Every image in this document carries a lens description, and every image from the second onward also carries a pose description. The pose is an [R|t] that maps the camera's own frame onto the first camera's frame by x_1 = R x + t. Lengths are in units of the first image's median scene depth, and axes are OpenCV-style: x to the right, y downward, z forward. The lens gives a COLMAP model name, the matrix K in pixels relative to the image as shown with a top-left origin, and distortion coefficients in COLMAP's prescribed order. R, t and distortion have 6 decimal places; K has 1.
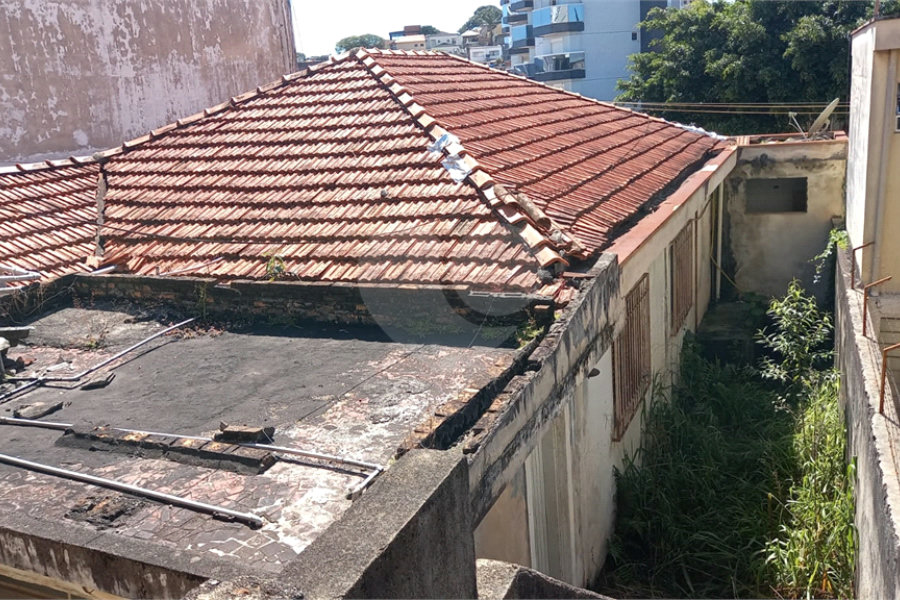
lens RADIAL K [[760.2, 0, 454.9], [0, 760.2, 296.2], [0, 0, 1]] dist [0.053401, -0.039266]
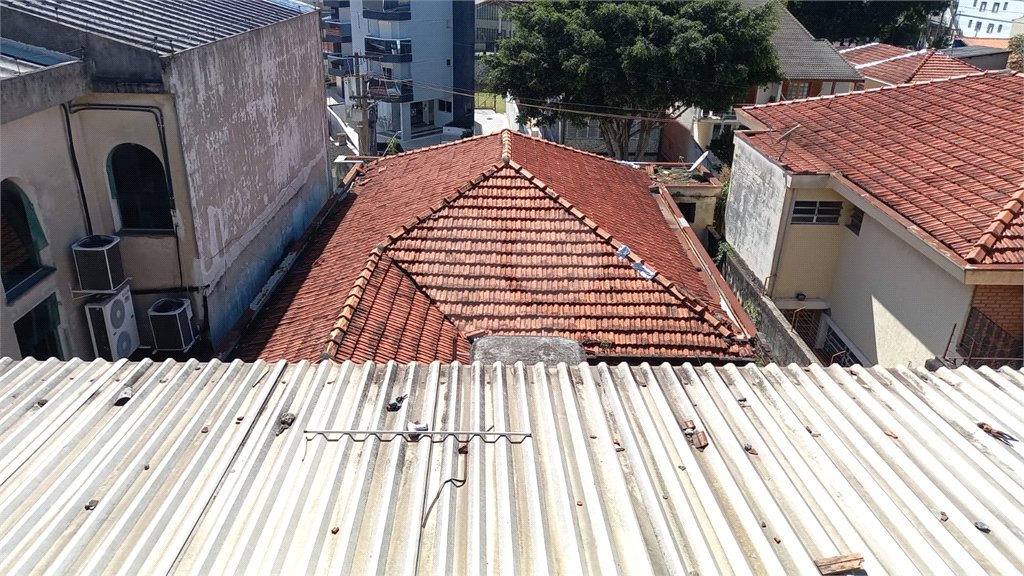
lens RADIAL K [[740.9, 0, 511.9], [0, 740.9, 286.8], [0, 0, 1]] dist [0.042864, -0.026921]
pose [[0.902464, -0.079946, 0.423281, -1.198141], [0.010806, 0.986519, 0.163287, -0.477674], [-0.430629, -0.142786, 0.891163, -0.597723]]
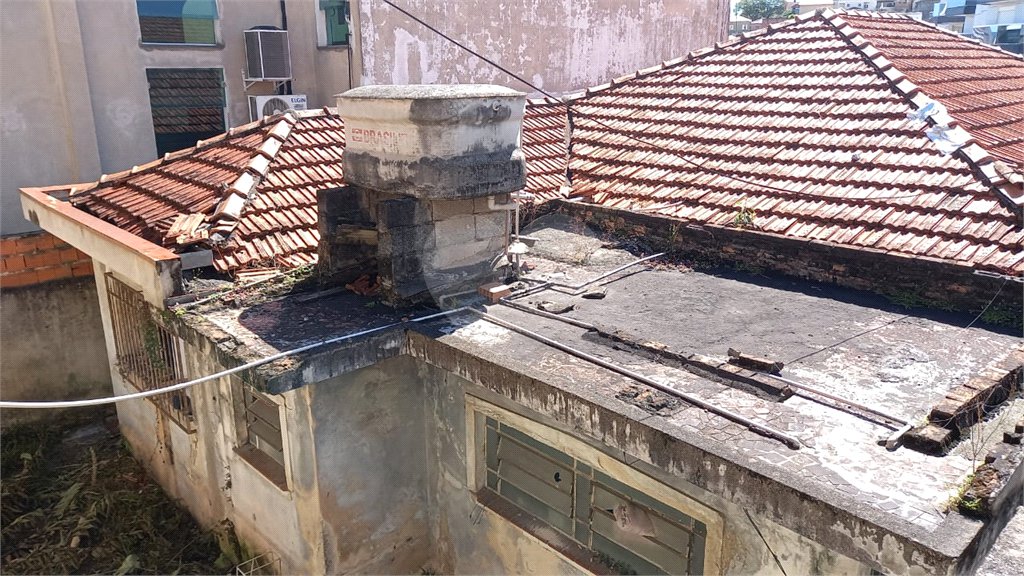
lens RADIAL K [[740.9, 0, 519.5], [0, 740.9, 291.3], [0, 0, 1]] dist [0.042864, -0.026921]
pose [[0.918681, 0.175996, -0.353625, -0.128857], [-0.158521, 0.984267, 0.078038, 0.028802], [0.361796, -0.015635, 0.932126, -0.055313]]
